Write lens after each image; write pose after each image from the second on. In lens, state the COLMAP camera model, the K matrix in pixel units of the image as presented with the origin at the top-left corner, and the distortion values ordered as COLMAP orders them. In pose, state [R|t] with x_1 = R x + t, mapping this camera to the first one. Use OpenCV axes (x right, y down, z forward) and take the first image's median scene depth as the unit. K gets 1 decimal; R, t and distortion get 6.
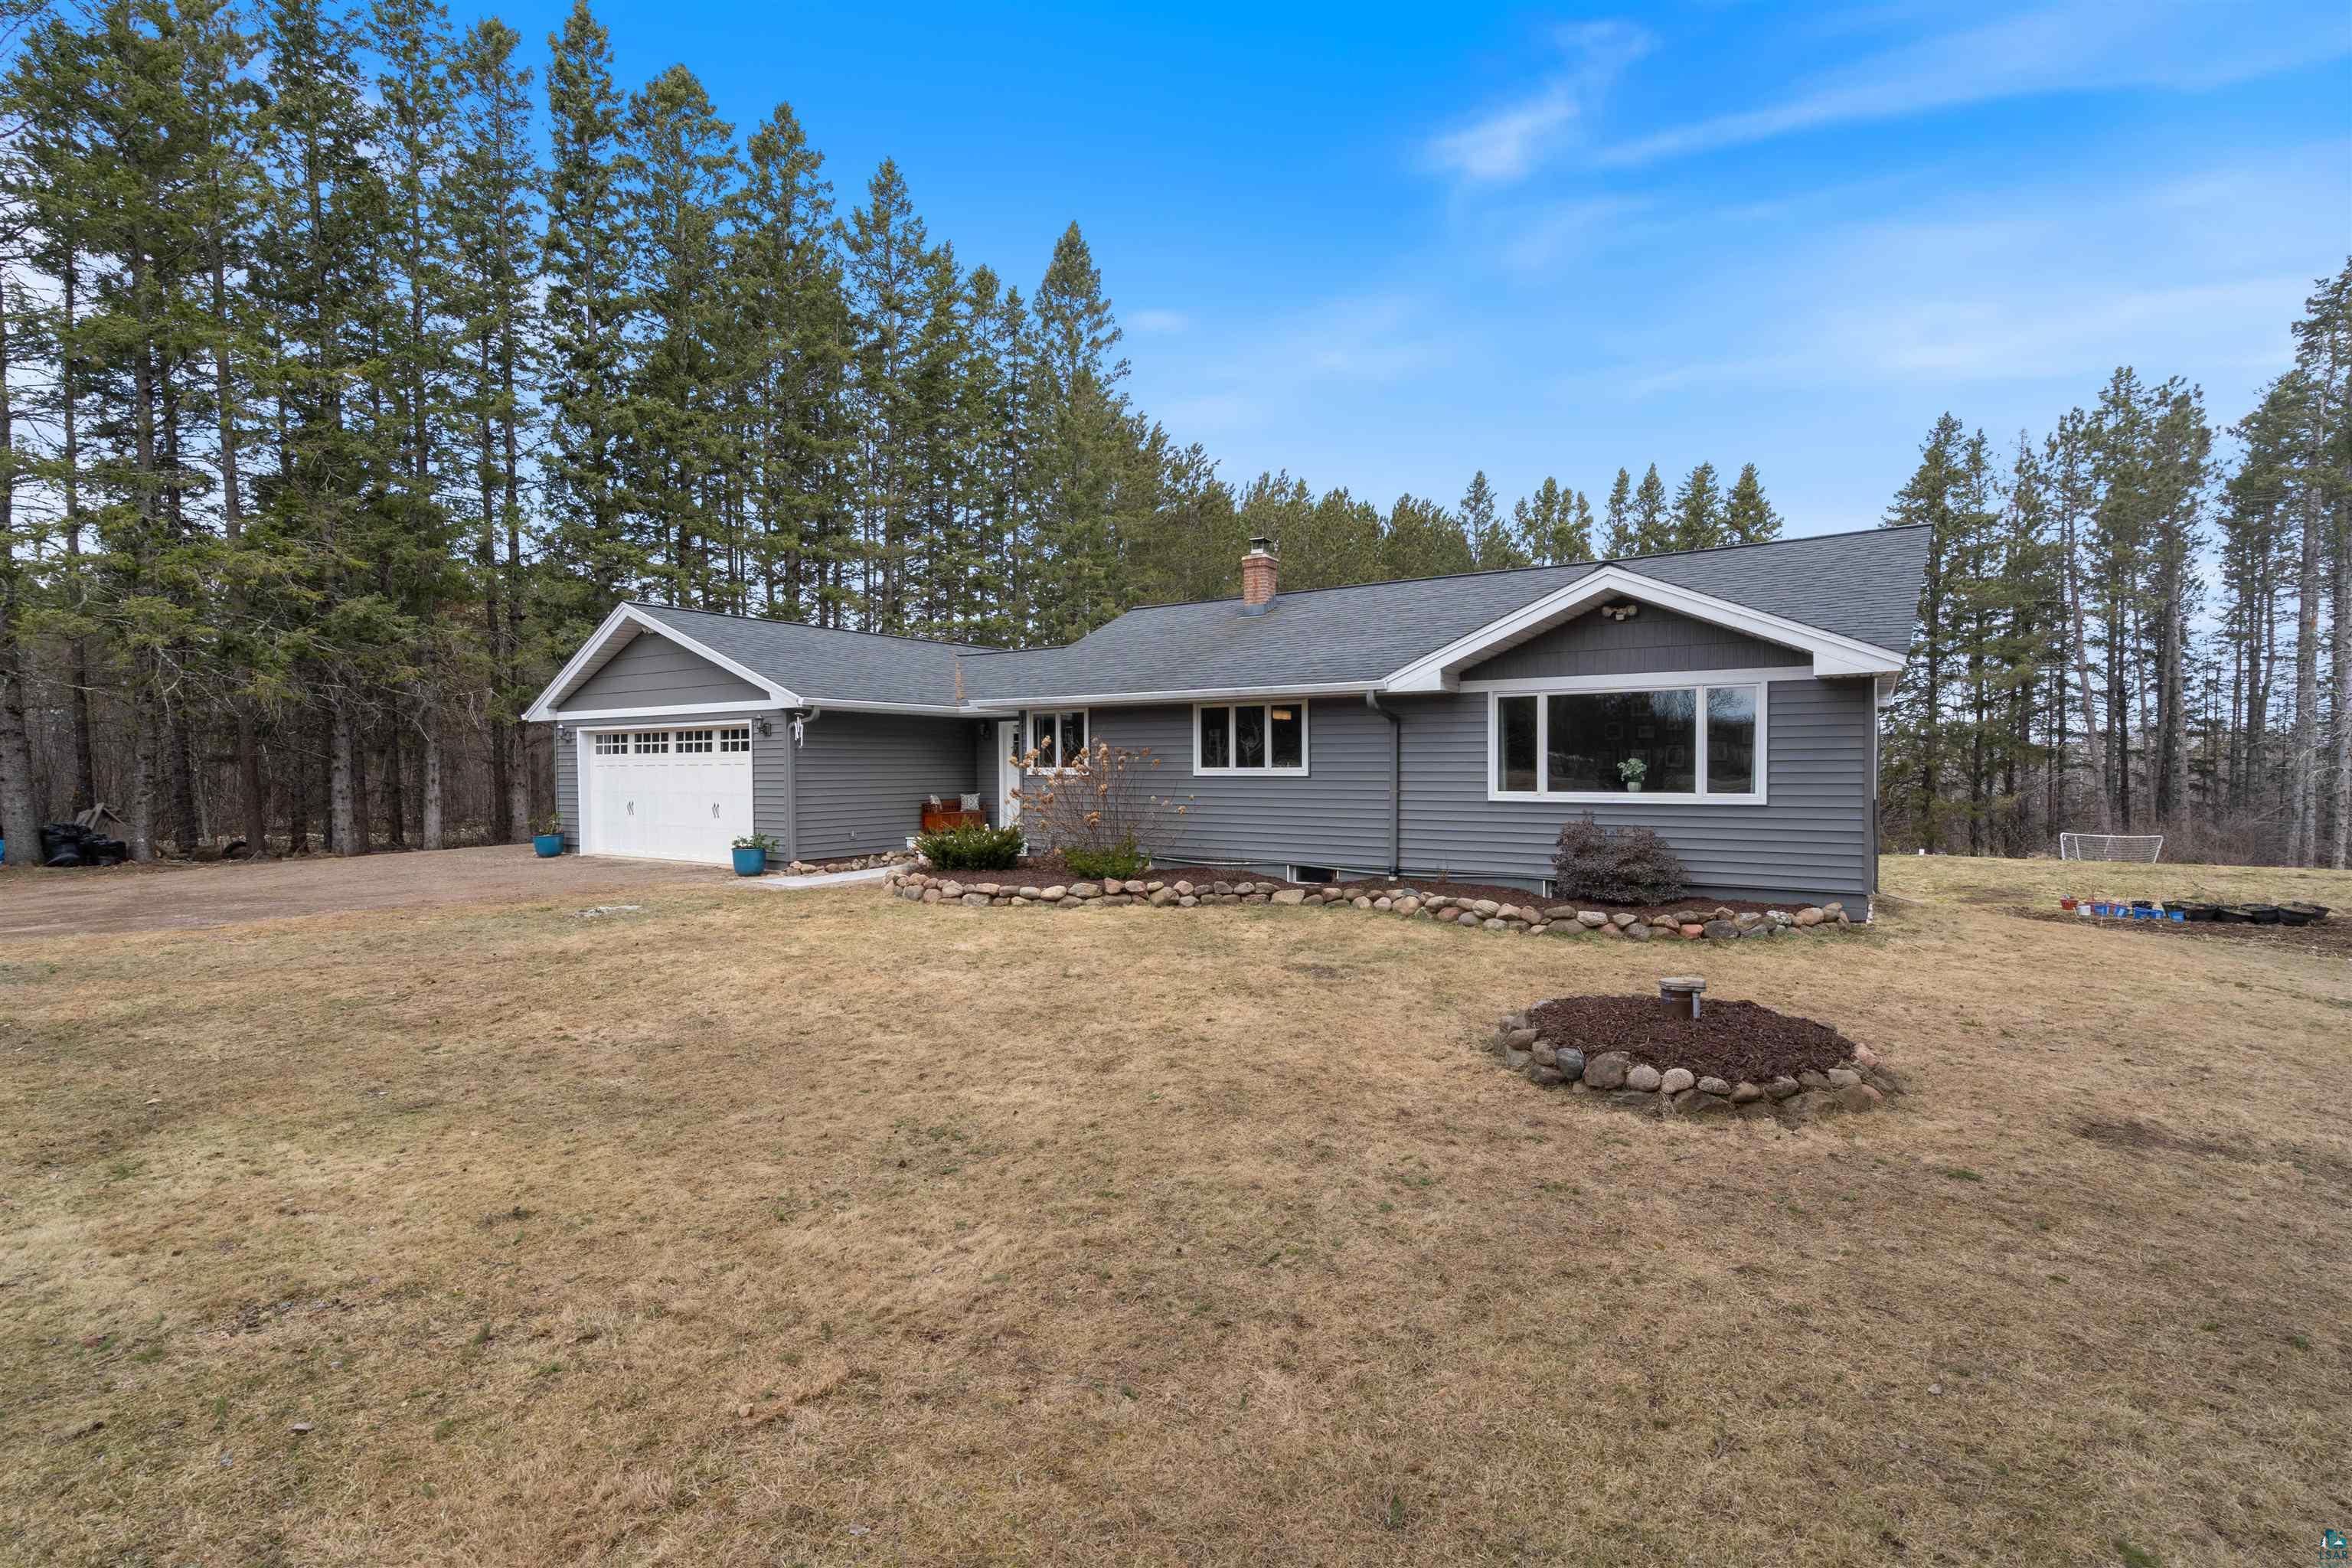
lens RADIAL K [[1064.3, 0, 1176.0], [0, 1064.3, 784.0], [0, 0, 1]] dist [-0.001383, 0.000237]
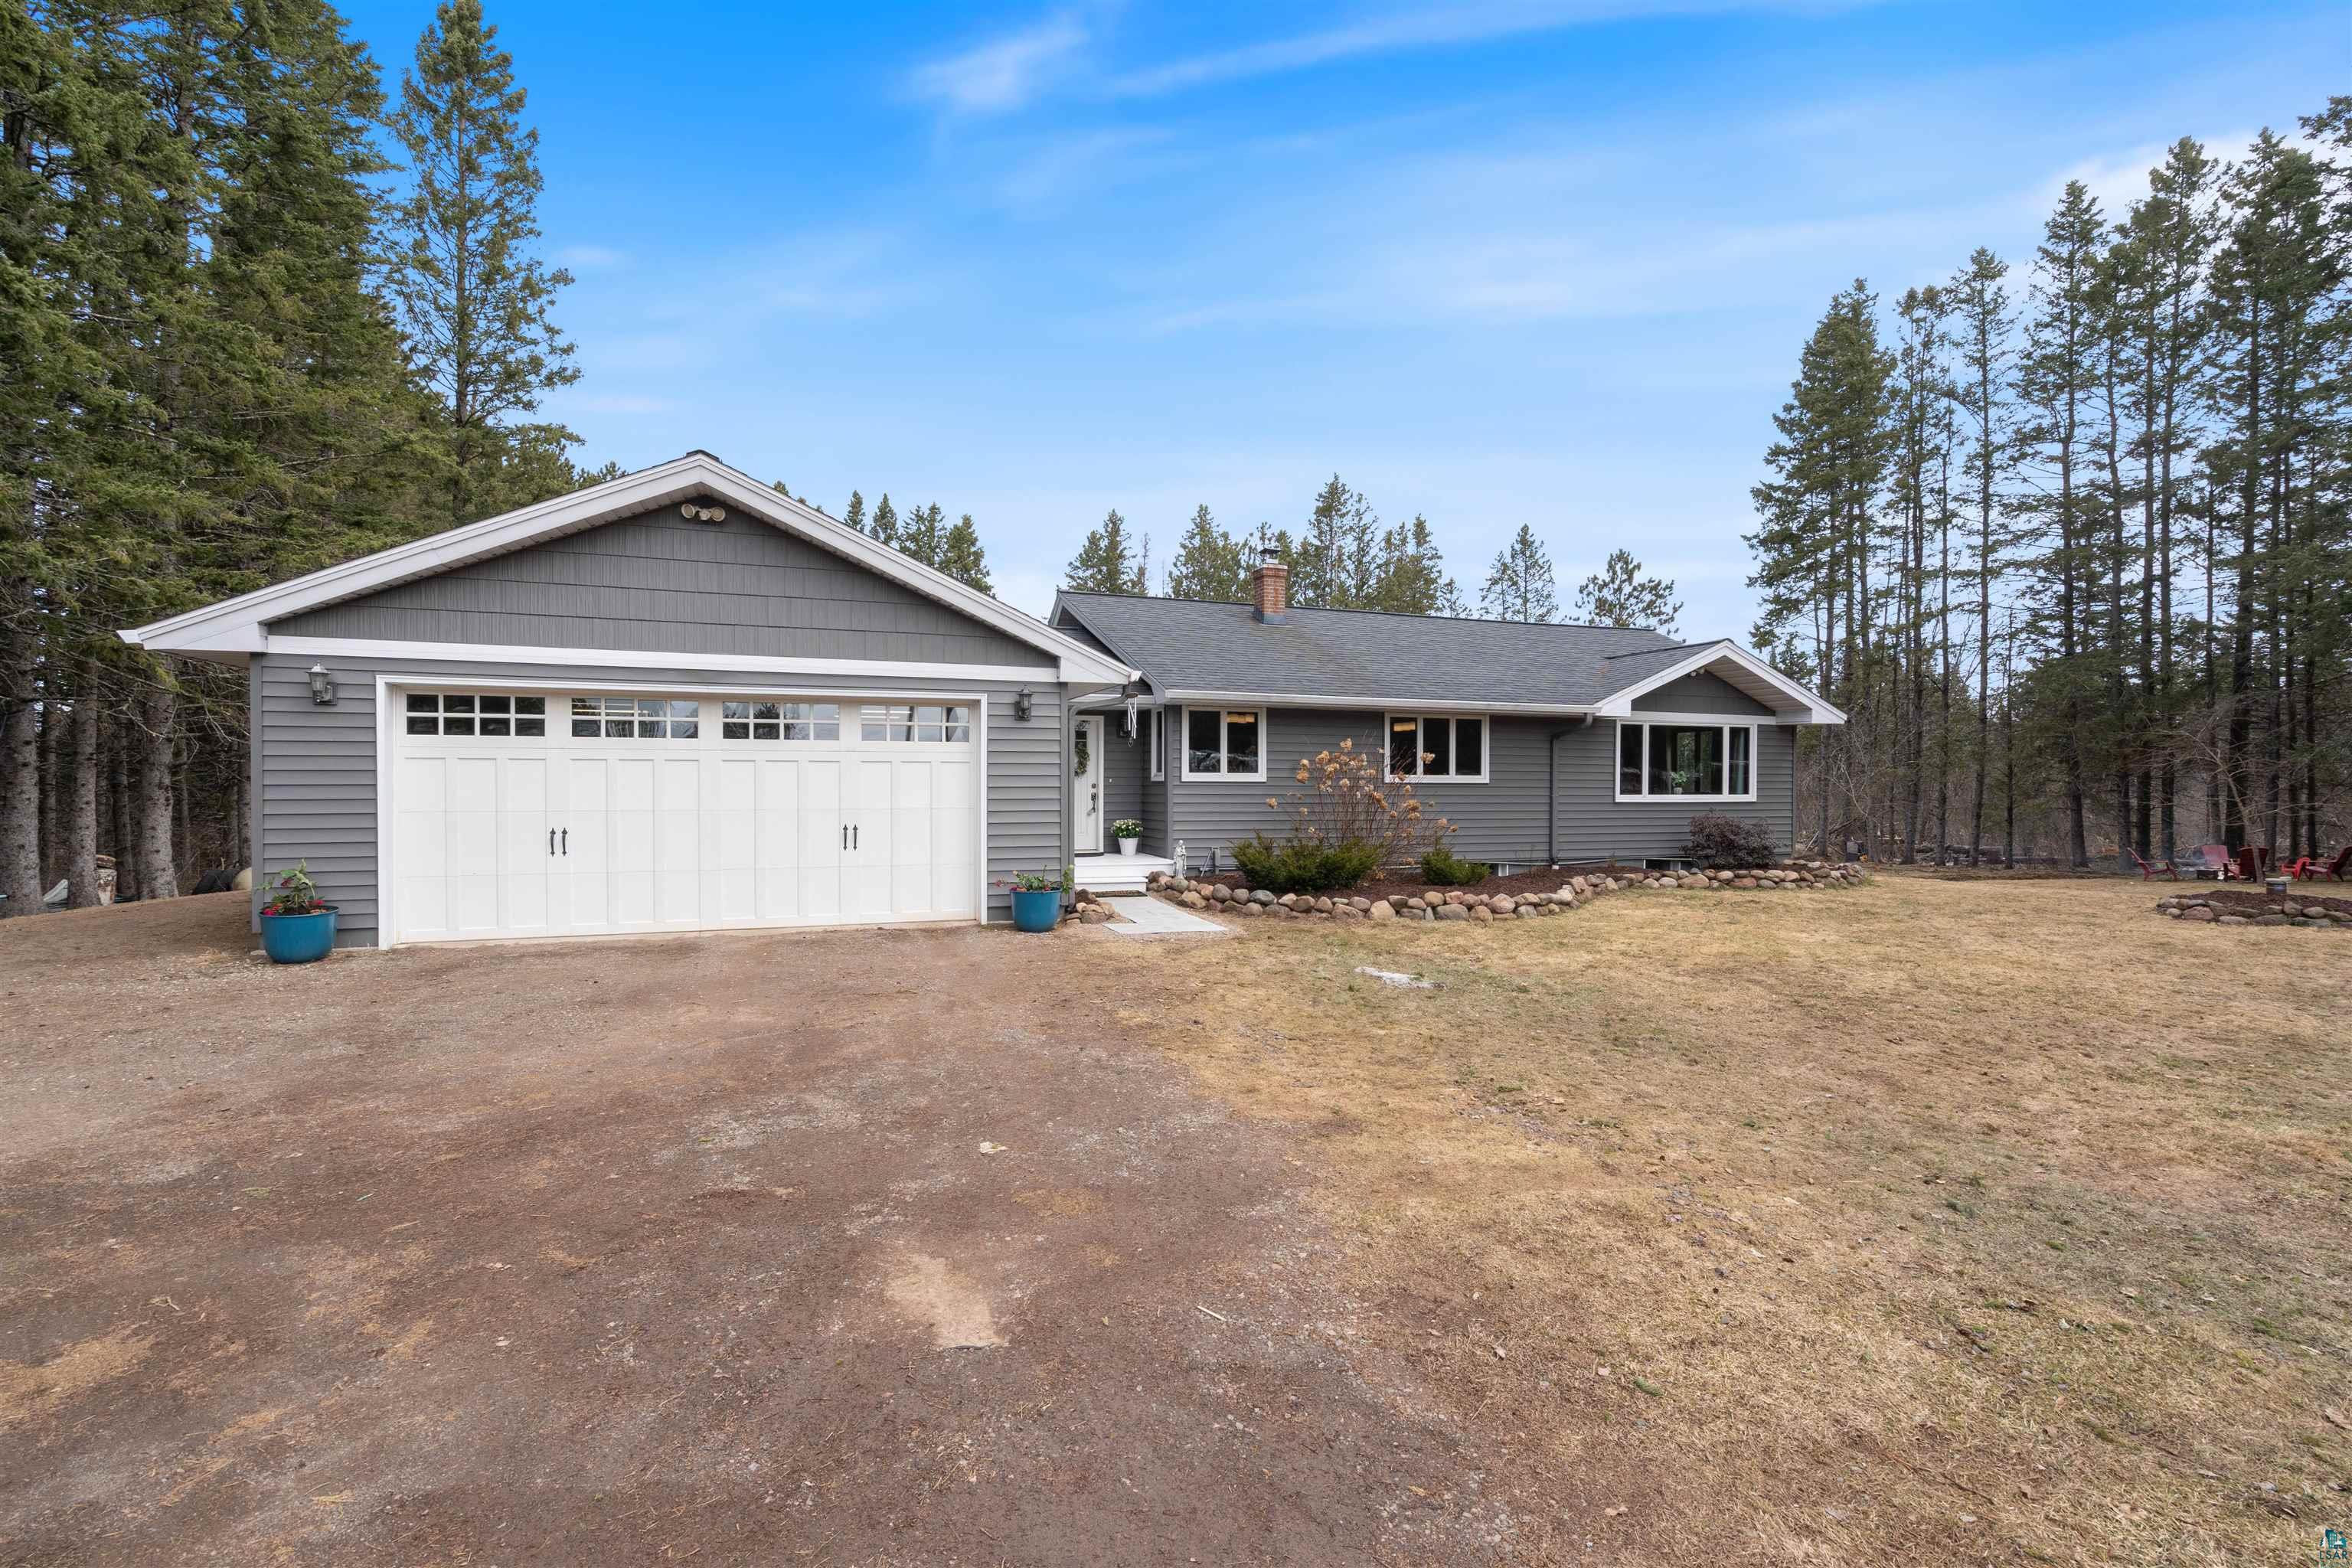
lens RADIAL K [[1059.2, 0, 1176.0], [0, 1059.2, 784.0], [0, 0, 1]] dist [-0.007226, 0.000101]
pose [[0.594081, 0.002987, 0.804399, -0.869290], [0.005978, 0.999949, -0.008128, 0.000654], [-0.804383, 0.009637, 0.594033, 0.530580]]
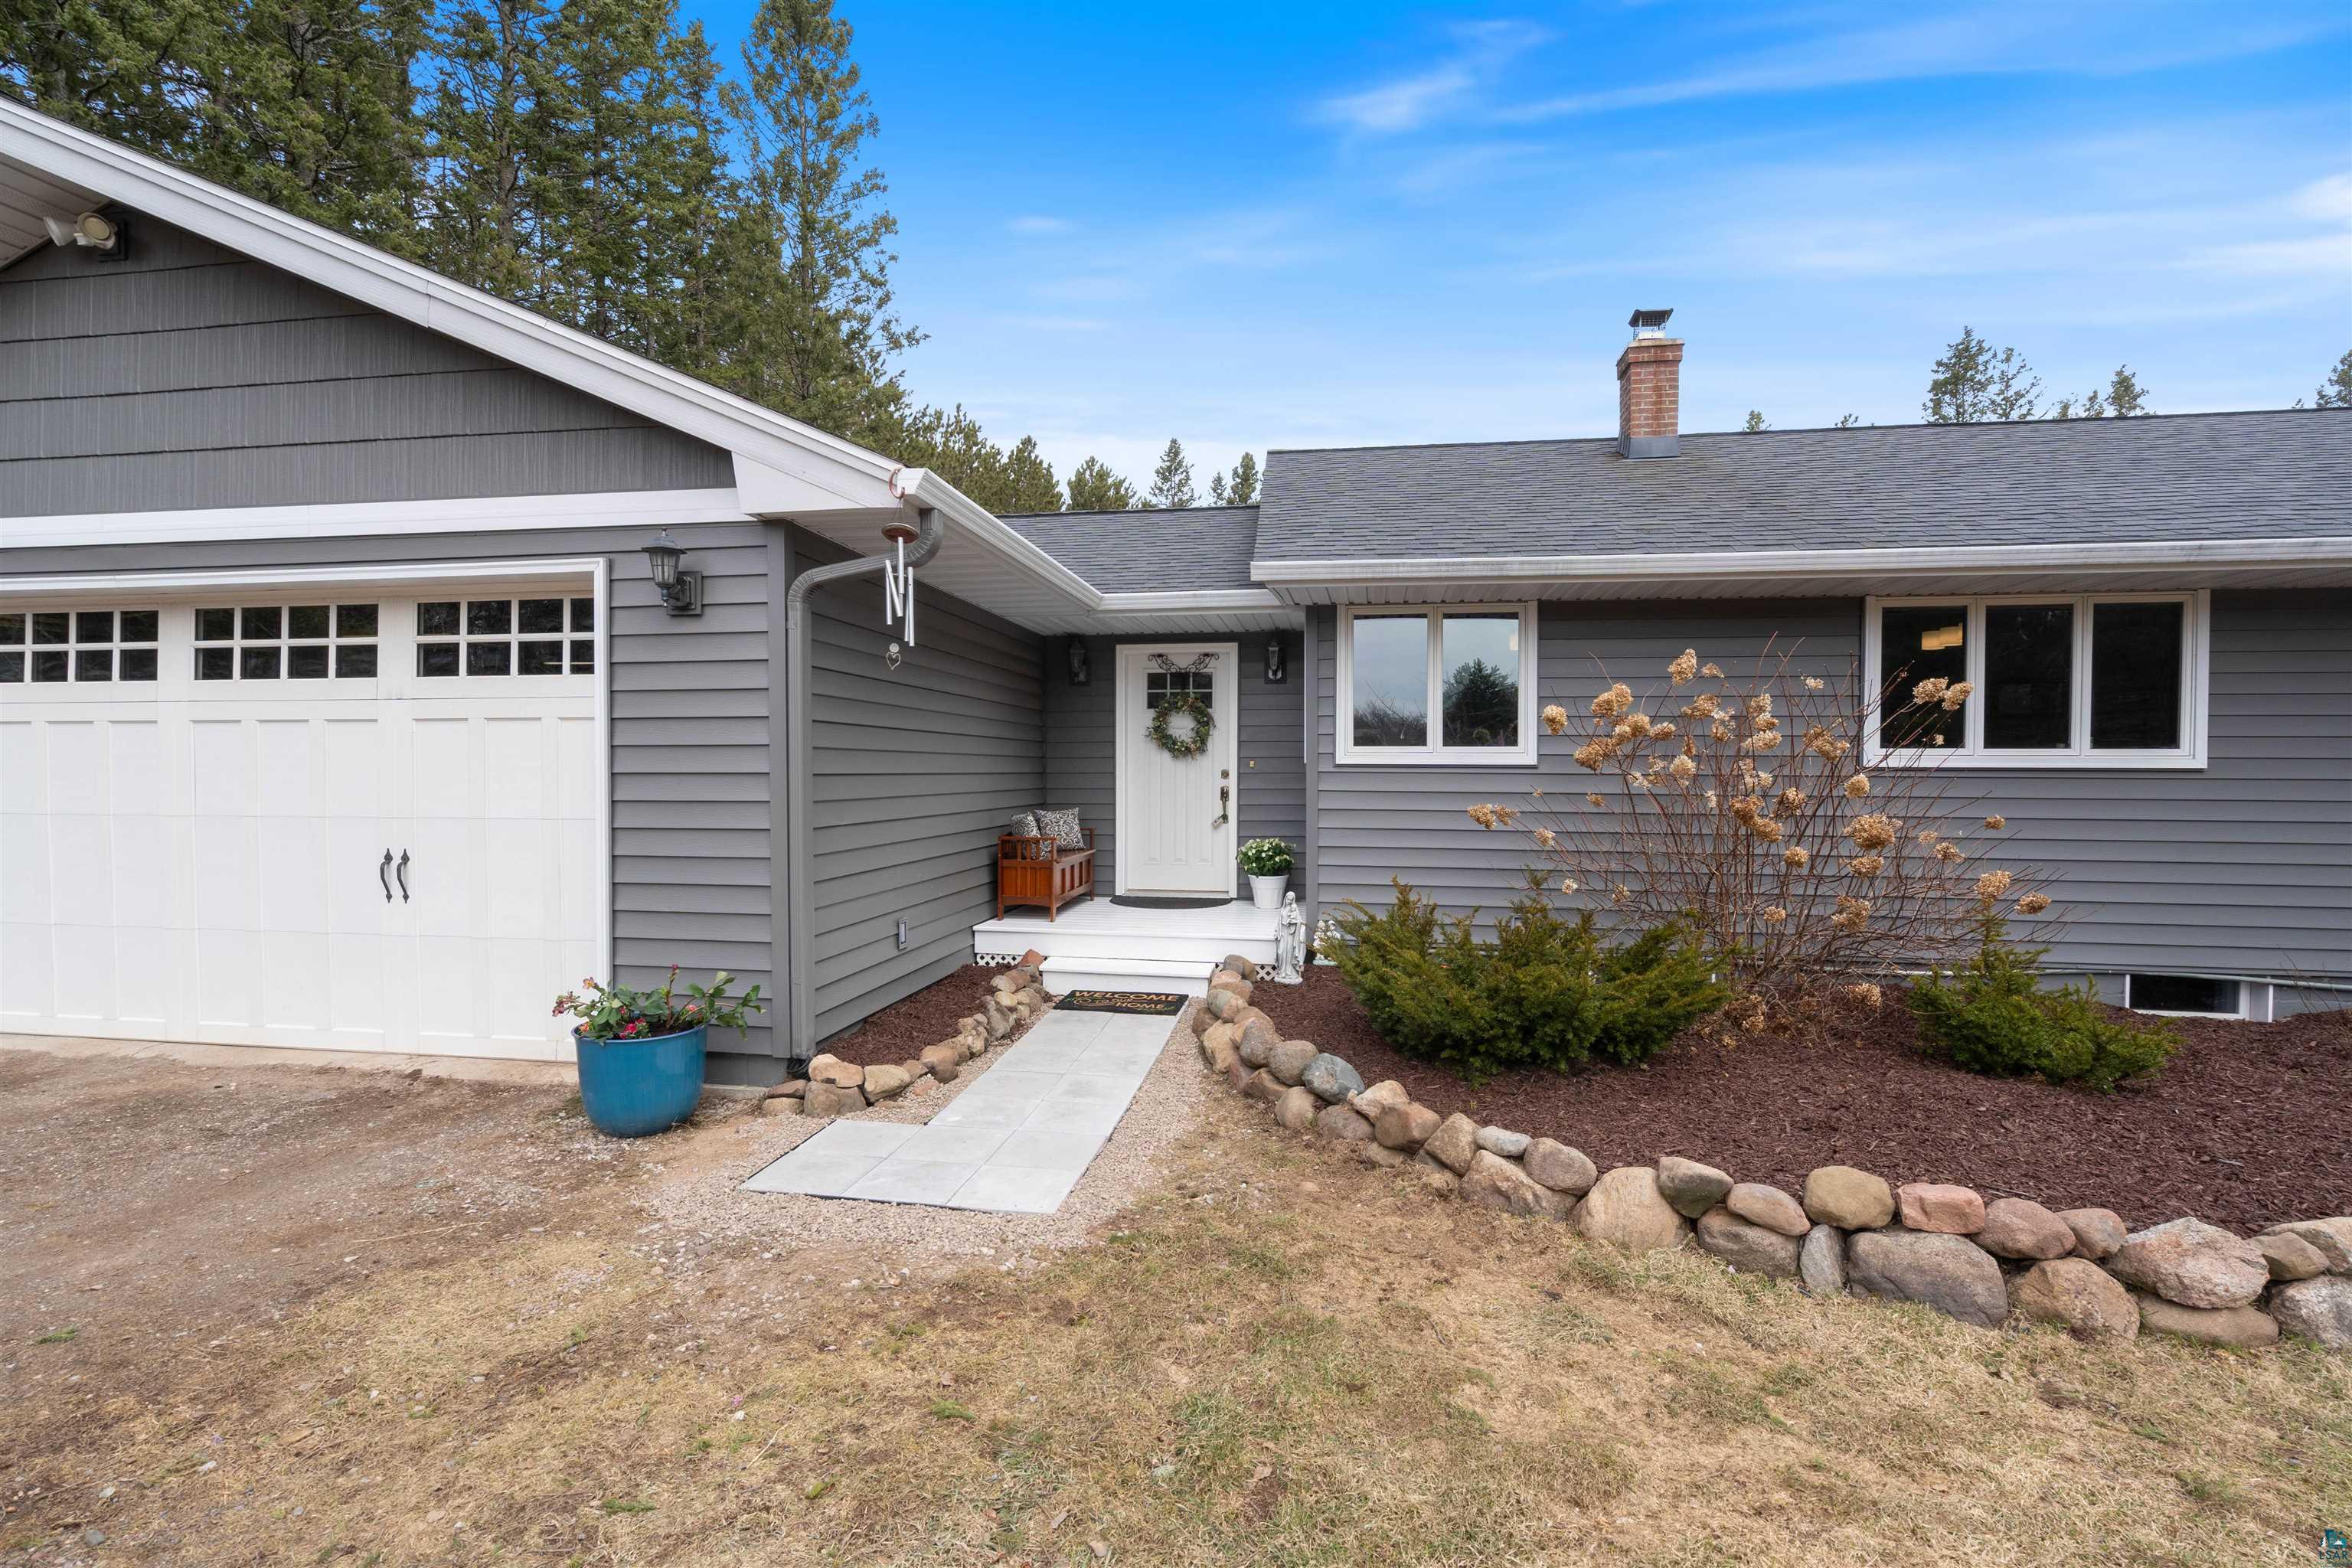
lens RADIAL K [[1082.8, 0, 1173.7], [0, 1082.8, 780.4], [0, 0, 1]] dist [-0.001473, 0.000183]
pose [[0.910067, 0.002235, 0.414455, -0.388081], [-0.000250, 0.999988, -0.004844, -0.000321], [-0.414461, 0.004305, 0.910057, 0.686807]]
